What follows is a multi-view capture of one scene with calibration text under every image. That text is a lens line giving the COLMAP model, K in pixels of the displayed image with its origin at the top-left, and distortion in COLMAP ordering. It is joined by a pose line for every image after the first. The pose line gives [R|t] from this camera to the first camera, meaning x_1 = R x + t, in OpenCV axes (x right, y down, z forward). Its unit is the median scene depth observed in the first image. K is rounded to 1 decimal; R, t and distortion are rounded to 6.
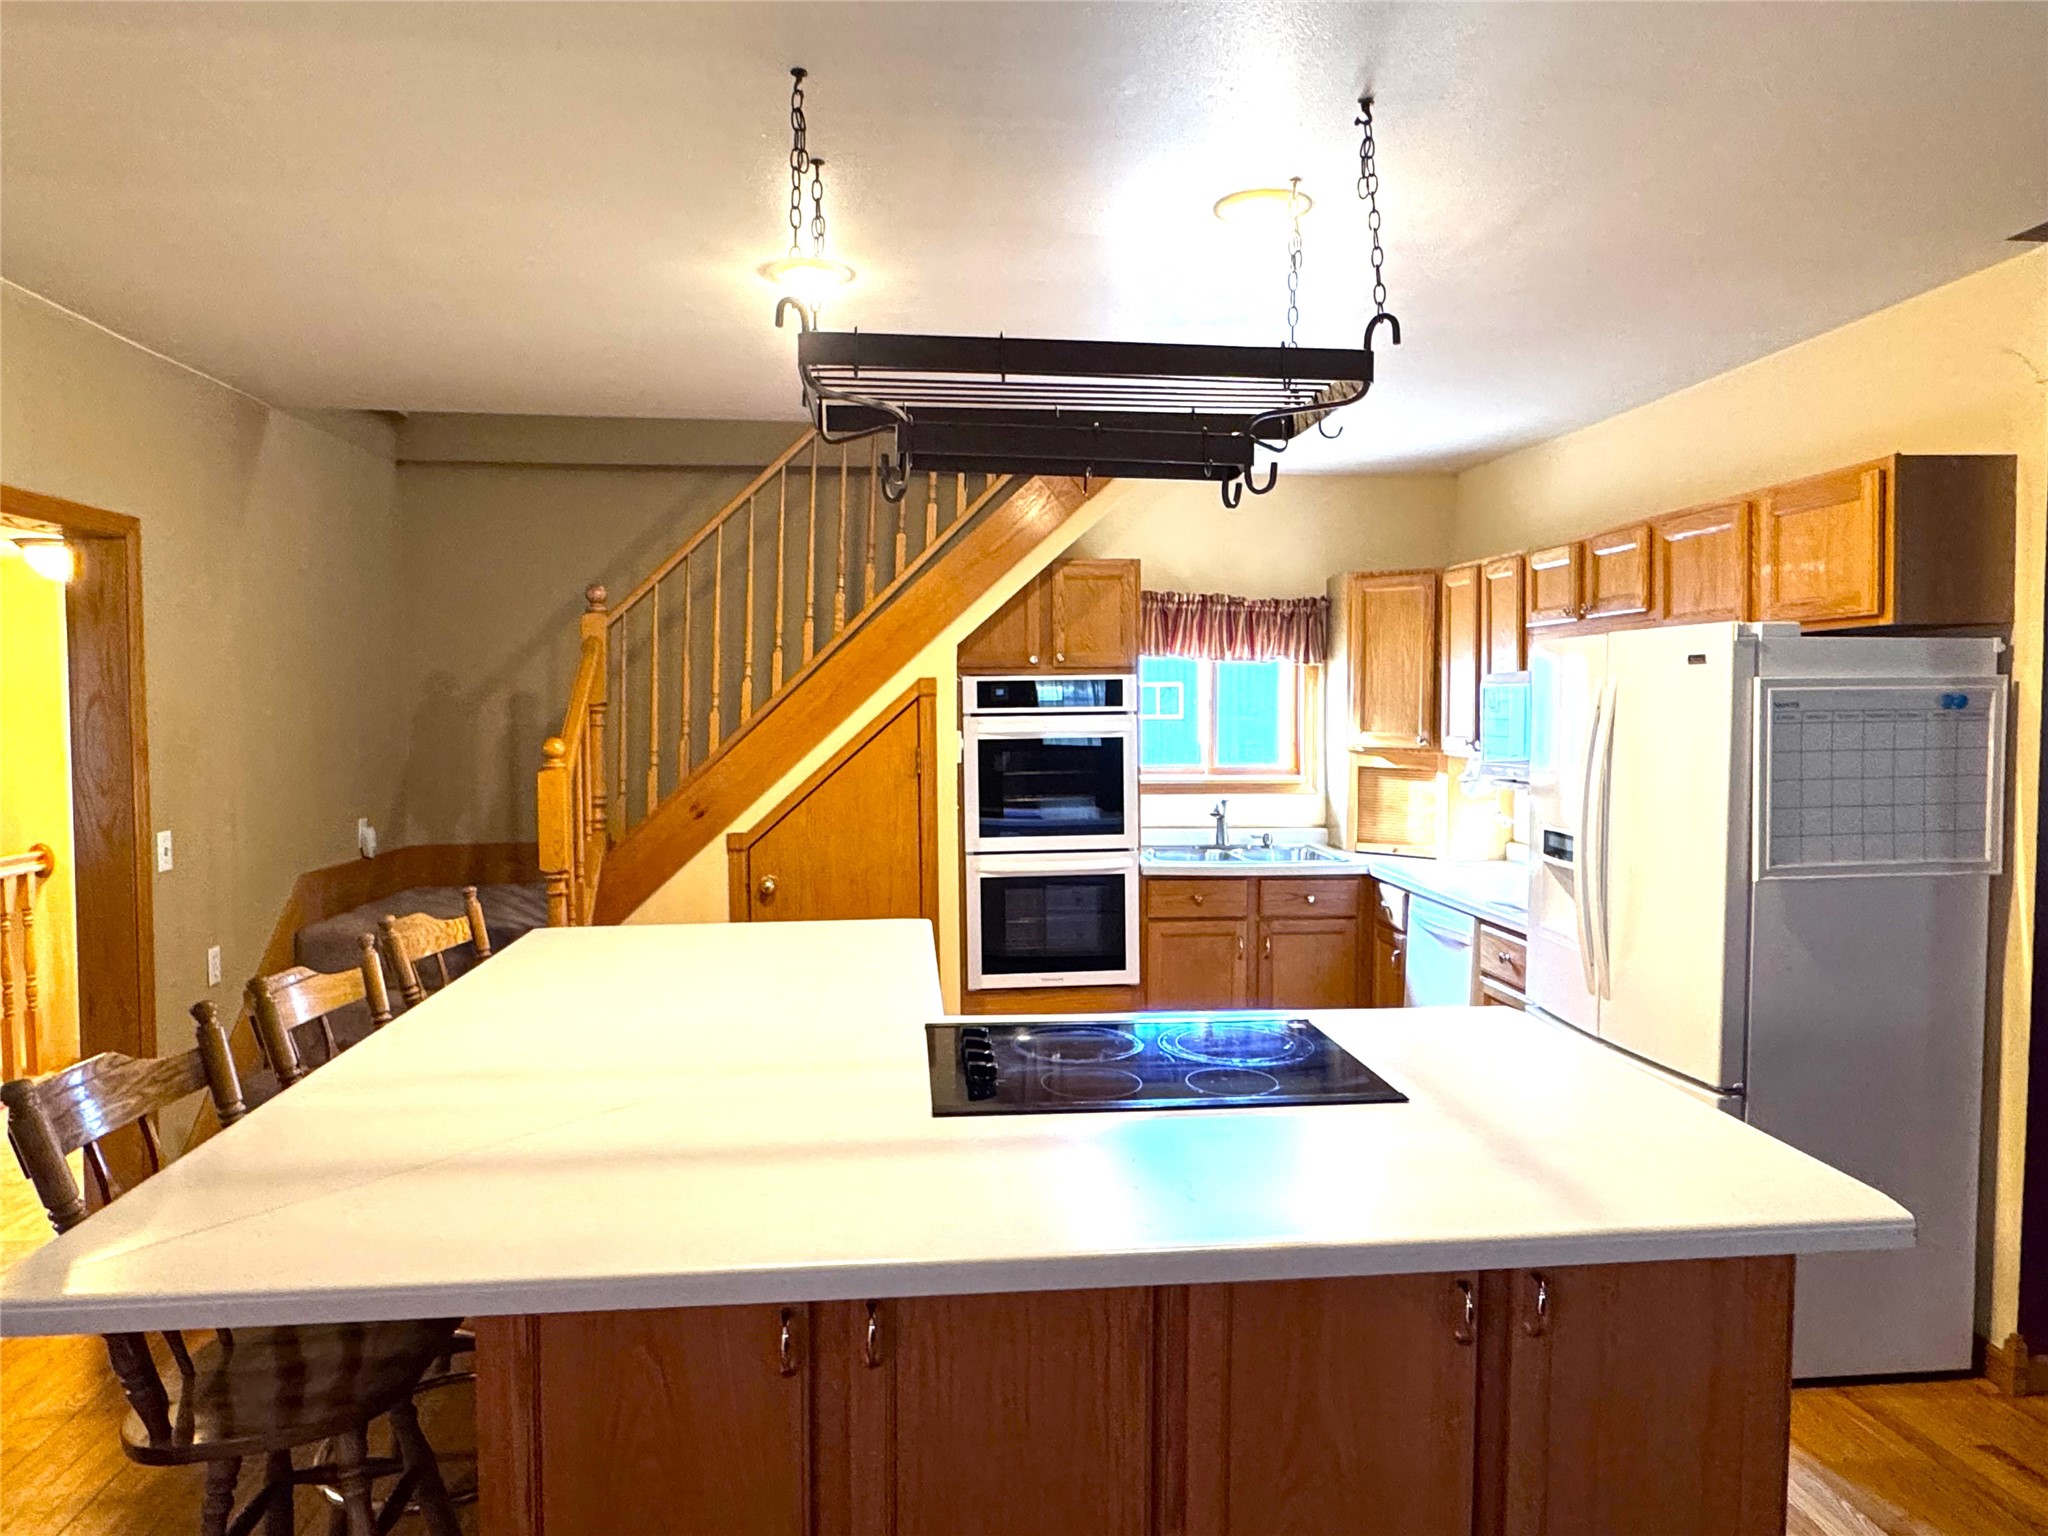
lens RADIAL K [[1265.1, 0, 1024.0], [0, 1265.1, 768.0], [0, 0, 1]] dist [-0.005199, -0.002169]
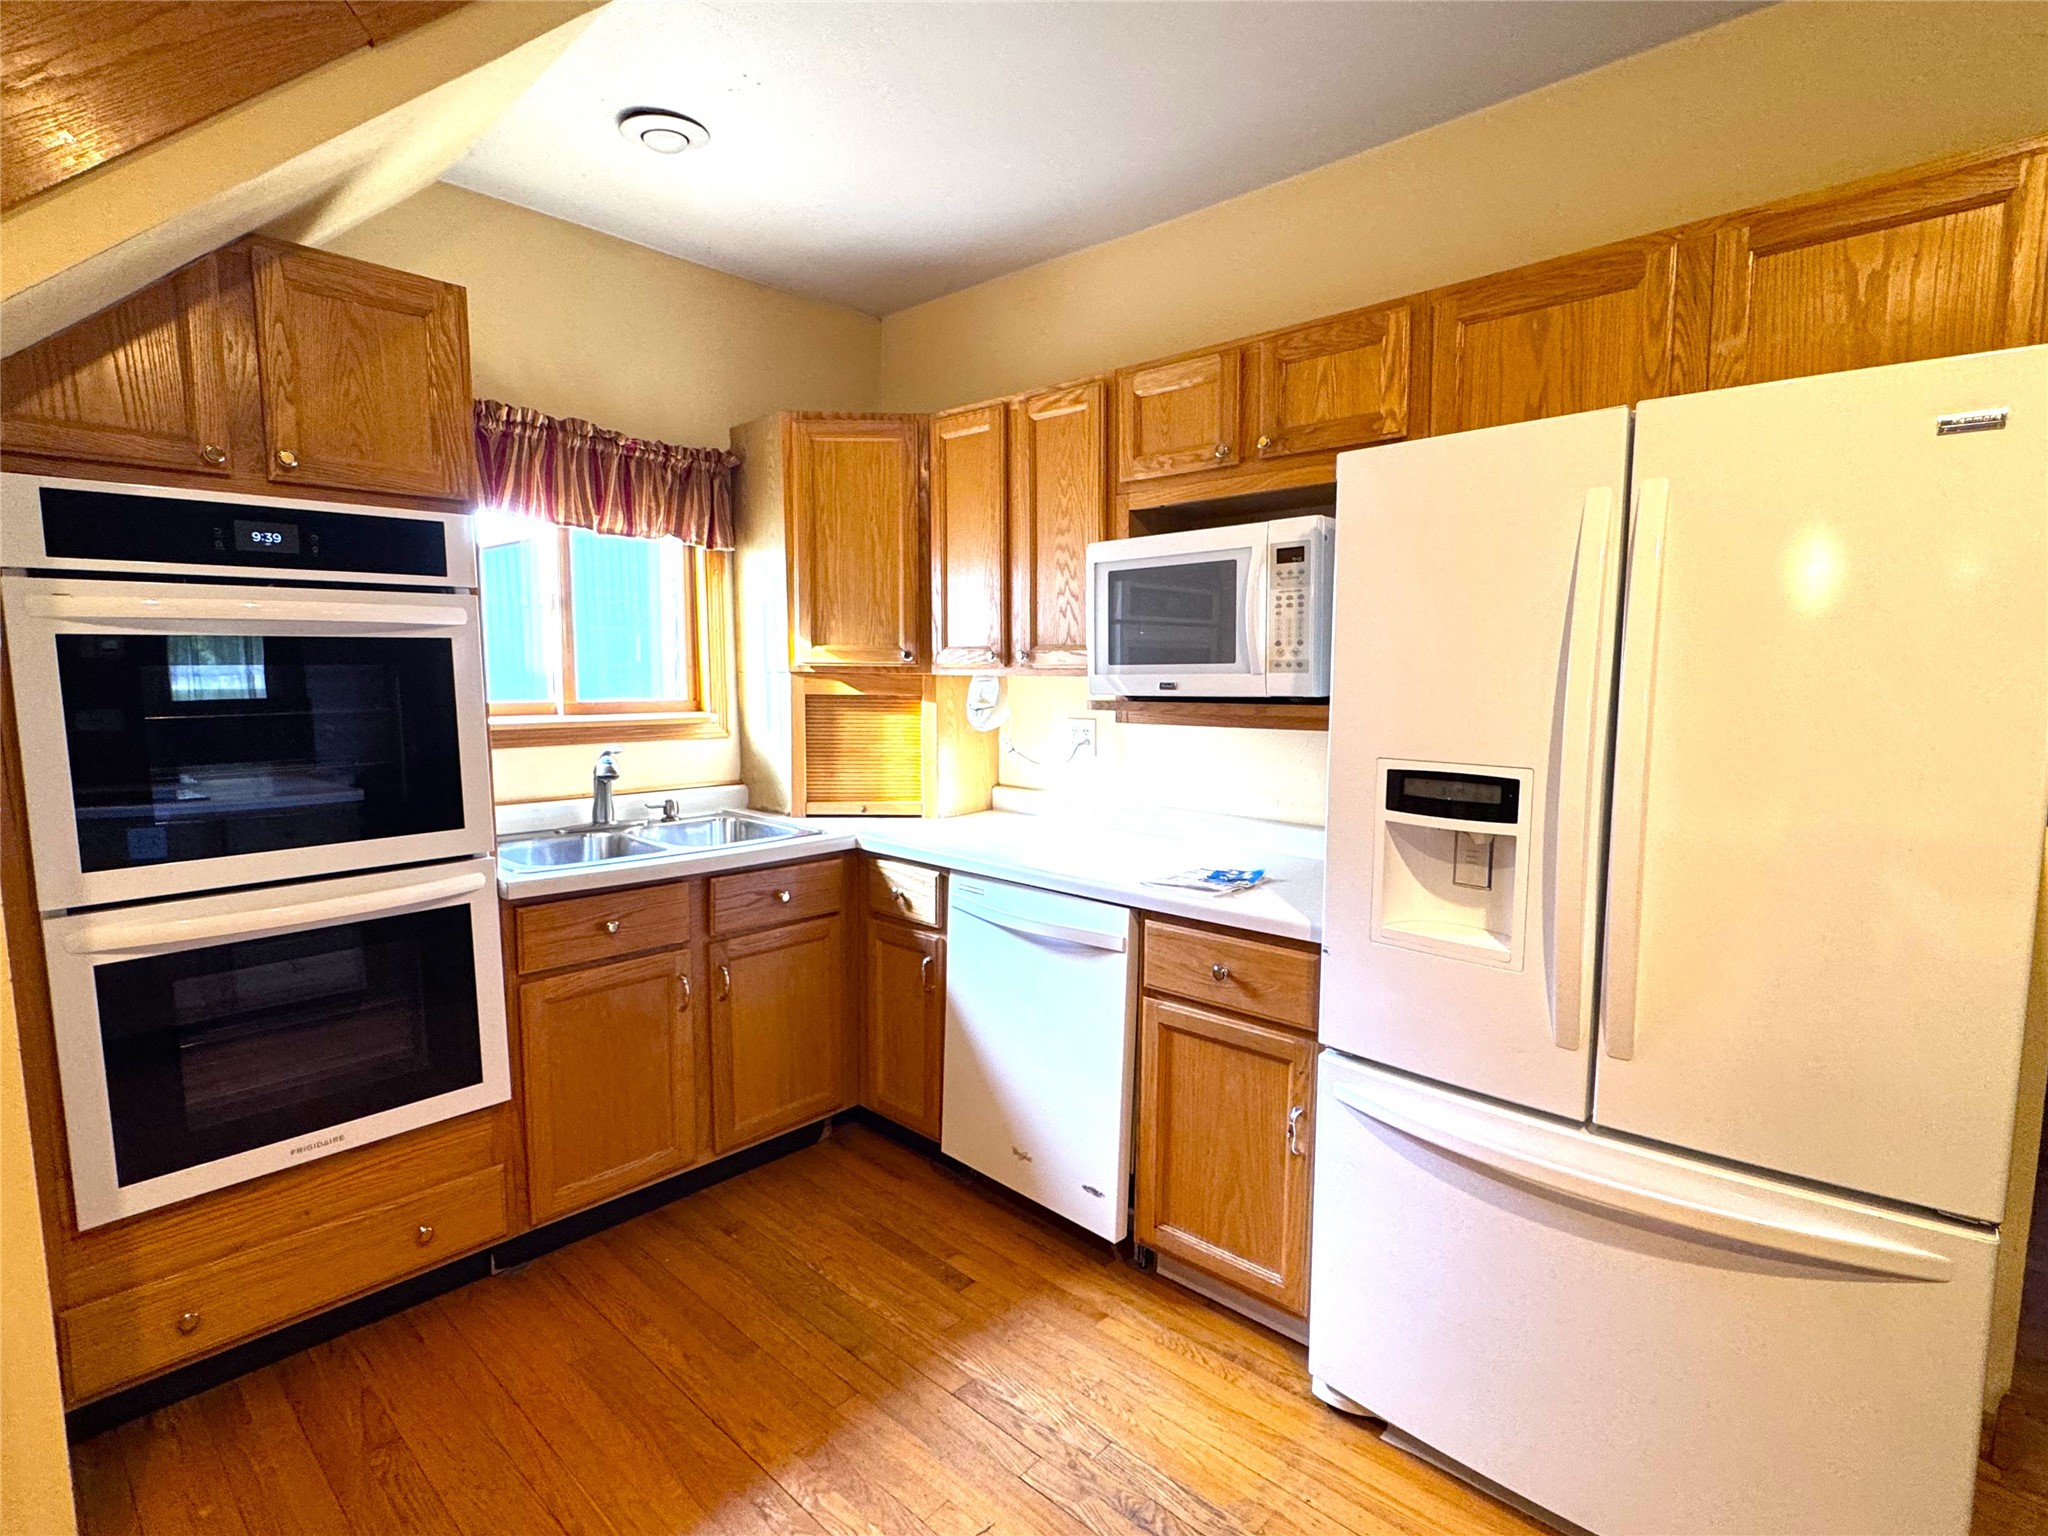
lens RADIAL K [[1008.5, 0, 1025.8], [0, 1008.5, 774.2], [0, 0, 1]] dist [-0.002293, 0.001315]
pose [[0.750178, -0.066054, 0.657929, -0.017806], [0.030676, 0.997403, 0.065159, 0.010529], [-0.660524, -0.028698, 0.750256, 0.527198]]
